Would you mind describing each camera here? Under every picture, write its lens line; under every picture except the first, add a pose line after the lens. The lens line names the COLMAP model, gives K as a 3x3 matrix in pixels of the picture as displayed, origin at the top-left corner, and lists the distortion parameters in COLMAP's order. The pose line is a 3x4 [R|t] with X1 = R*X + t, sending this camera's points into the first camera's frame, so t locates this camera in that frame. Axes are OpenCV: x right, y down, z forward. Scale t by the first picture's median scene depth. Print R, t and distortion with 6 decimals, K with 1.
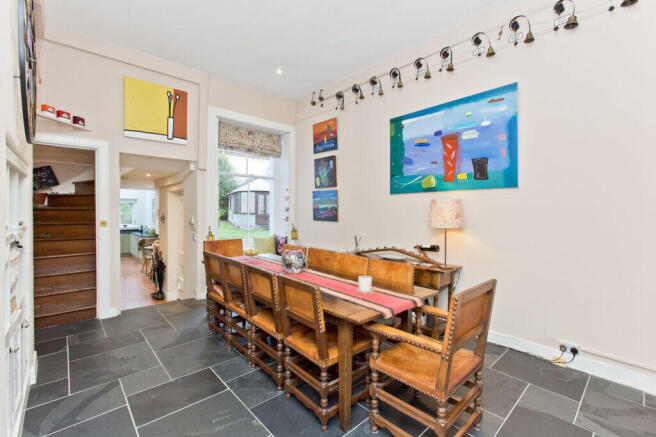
lens RADIAL K [[292.7, 0, 327.9], [0, 292.7, 216.1], [0, 0, 1]] dist [0.000013, 0.000083]
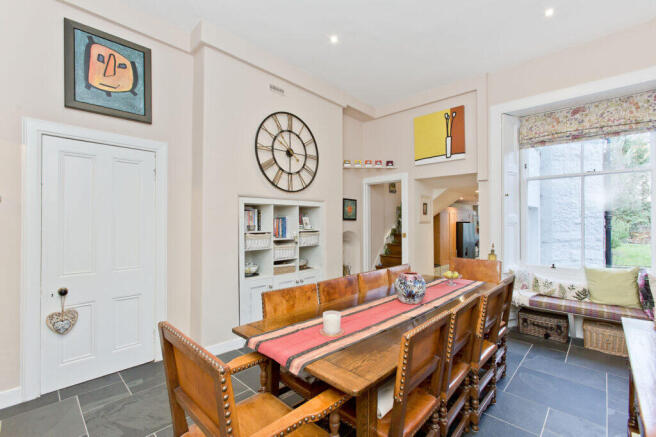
lens RADIAL K [[292.7, 0, 327.8], [0, 292.7, 219.7], [0, 0, 1]] dist [0.000013, 0.000083]
pose [[0.073648, -0.015977, -0.997156, 0.458337], [-0.021407, 0.999616, -0.017598, -0.011771], [0.997055, 0.022642, 0.073278, 0.482368]]
